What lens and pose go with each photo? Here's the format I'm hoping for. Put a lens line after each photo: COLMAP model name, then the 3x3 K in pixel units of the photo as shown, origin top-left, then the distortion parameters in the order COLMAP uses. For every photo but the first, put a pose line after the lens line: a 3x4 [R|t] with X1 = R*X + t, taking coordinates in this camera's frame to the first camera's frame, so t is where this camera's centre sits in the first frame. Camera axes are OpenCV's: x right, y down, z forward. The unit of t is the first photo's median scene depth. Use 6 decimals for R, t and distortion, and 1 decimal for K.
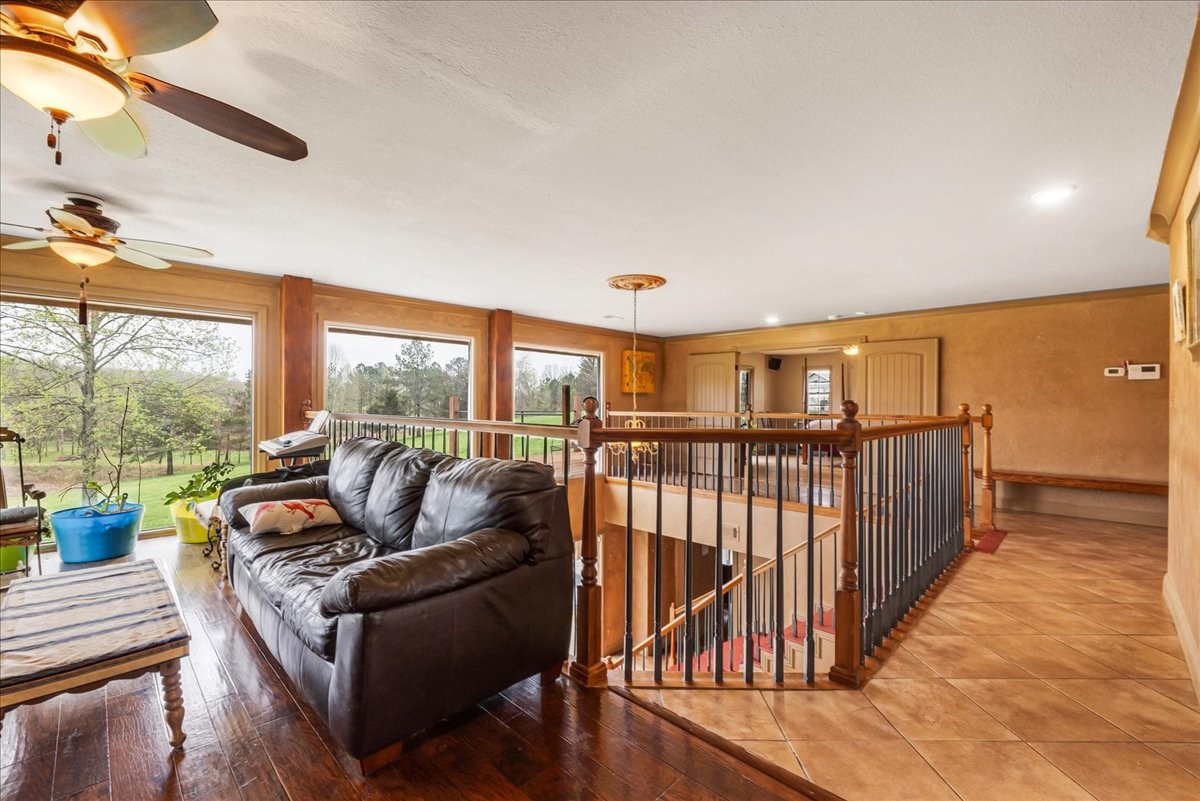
lens RADIAL K [[519.5, 0, 597.7], [0, 519.5, 401.0], [0, 0, 1]] dist [-0.008843, 0.000680]
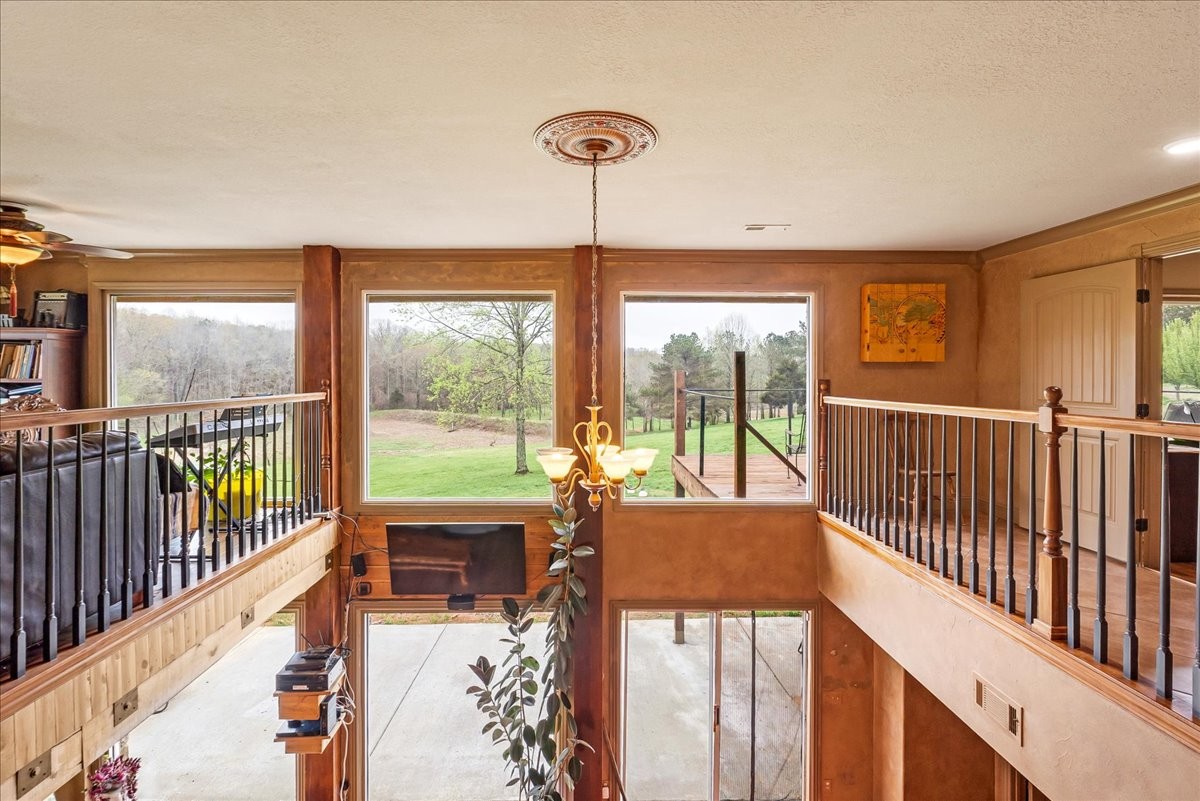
lens RADIAL K [[566.0, 0, 589.8], [0, 566.0, 374.6], [0, 0, 1]] dist [-0.001558, -0.000113]
pose [[0.680135, 0.000594, -0.733086, 0.300033], [0.001854, 0.999995, 0.002530, -0.005593], [0.733084, -0.003080, 0.680131, 0.396542]]
